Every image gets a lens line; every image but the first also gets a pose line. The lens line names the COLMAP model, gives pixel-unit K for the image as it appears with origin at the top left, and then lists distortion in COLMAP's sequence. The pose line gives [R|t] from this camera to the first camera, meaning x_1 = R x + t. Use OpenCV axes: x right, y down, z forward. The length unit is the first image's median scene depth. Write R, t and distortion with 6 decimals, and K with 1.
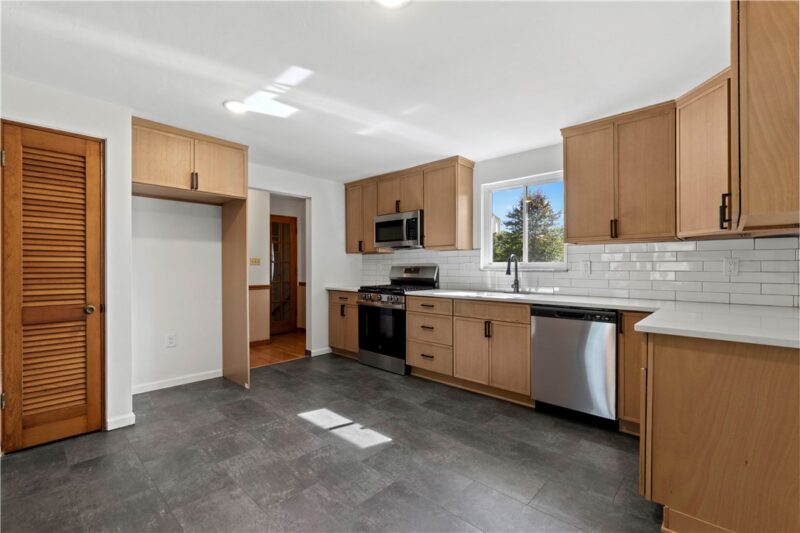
lens RADIAL K [[351.0, 0, 400.4], [0, 351.0, 269.6], [0, 0, 1]] dist [-0.007810, 0.001574]
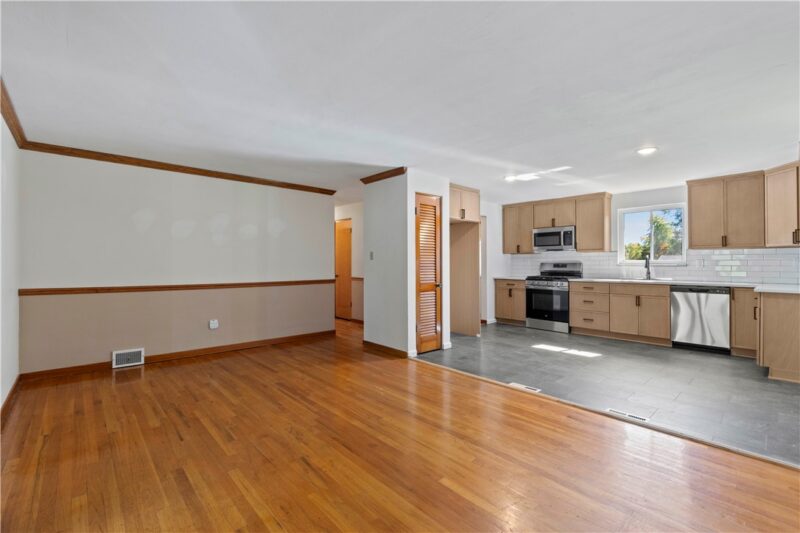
lens RADIAL K [[351.0, 0, 399.4], [0, 351.0, 263.5], [0, 0, 1]] dist [-0.007810, 0.001574]
pose [[0.996441, -0.000054, -0.084293, -0.806588], [-0.000505, 0.999978, -0.006611, 0.005751], [0.084291, 0.006630, 0.996419, -0.816204]]
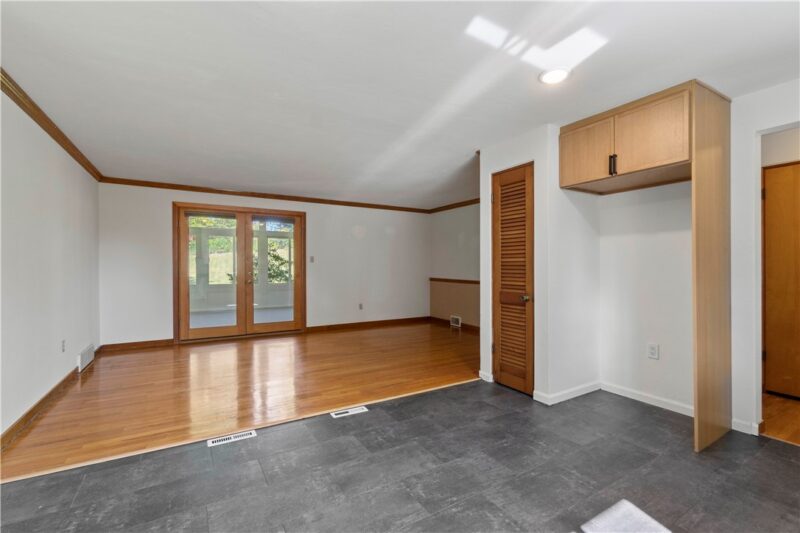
lens RADIAL K [[351.0, 0, 396.2], [0, 351.0, 266.0], [0, 0, 1]] dist [-0.007810, 0.001574]
pose [[-0.283047, -0.000036, -0.959106, 0.411962], [-0.002297, 0.999997, 0.000641, -0.002877], [0.959103, 0.002385, -0.283047, 0.776772]]
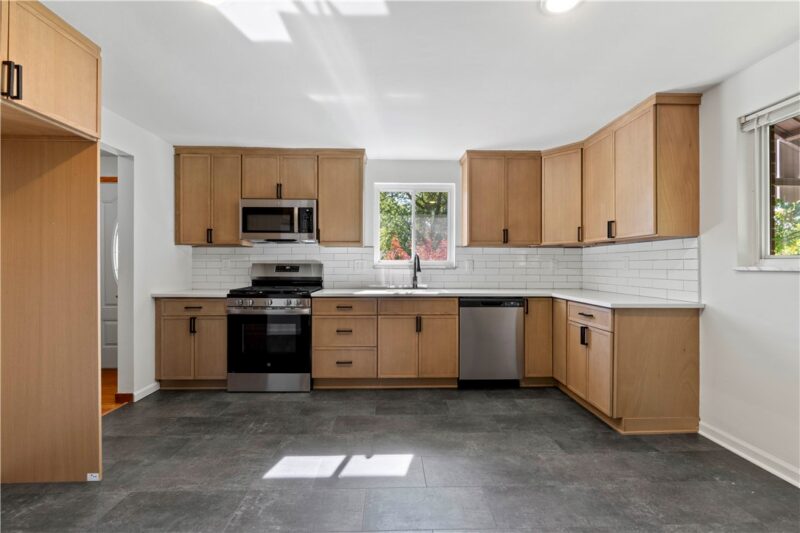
lens RADIAL K [[351.0, 0, 400.8], [0, 351.0, 266.7], [0, 0, 1]] dist [-0.007810, 0.001574]
pose [[0.714612, -0.000212, 0.699521, -0.573798], [0.001845, 0.999997, -0.001582, 0.000057], [-0.699518, 0.002421, 0.714610, 0.315001]]
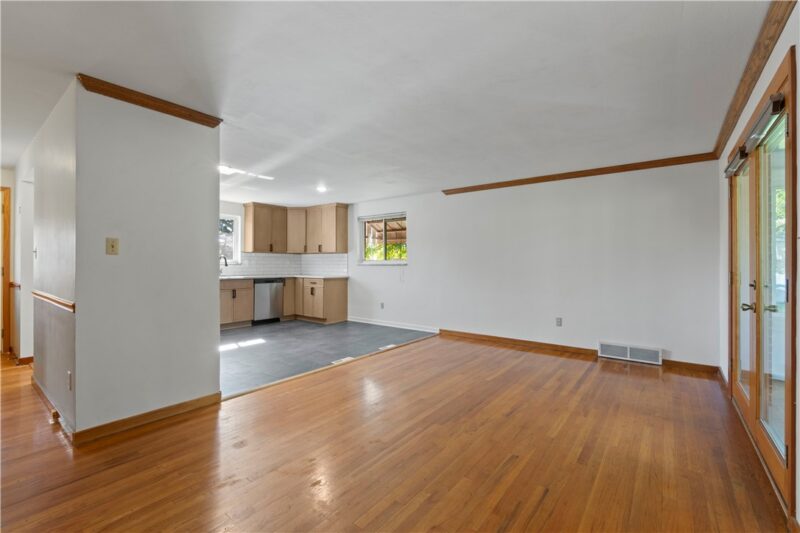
lens RADIAL K [[351.0, 0, 398.6], [0, 351.0, 259.0], [0, 0, 1]] dist [-0.007810, 0.001574]
pose [[-0.087869, 0.012528, 0.996053, -1.986234], [0.000658, 0.999921, -0.012518, -0.000603], [-0.996132, -0.000444, -0.087871, 0.271991]]
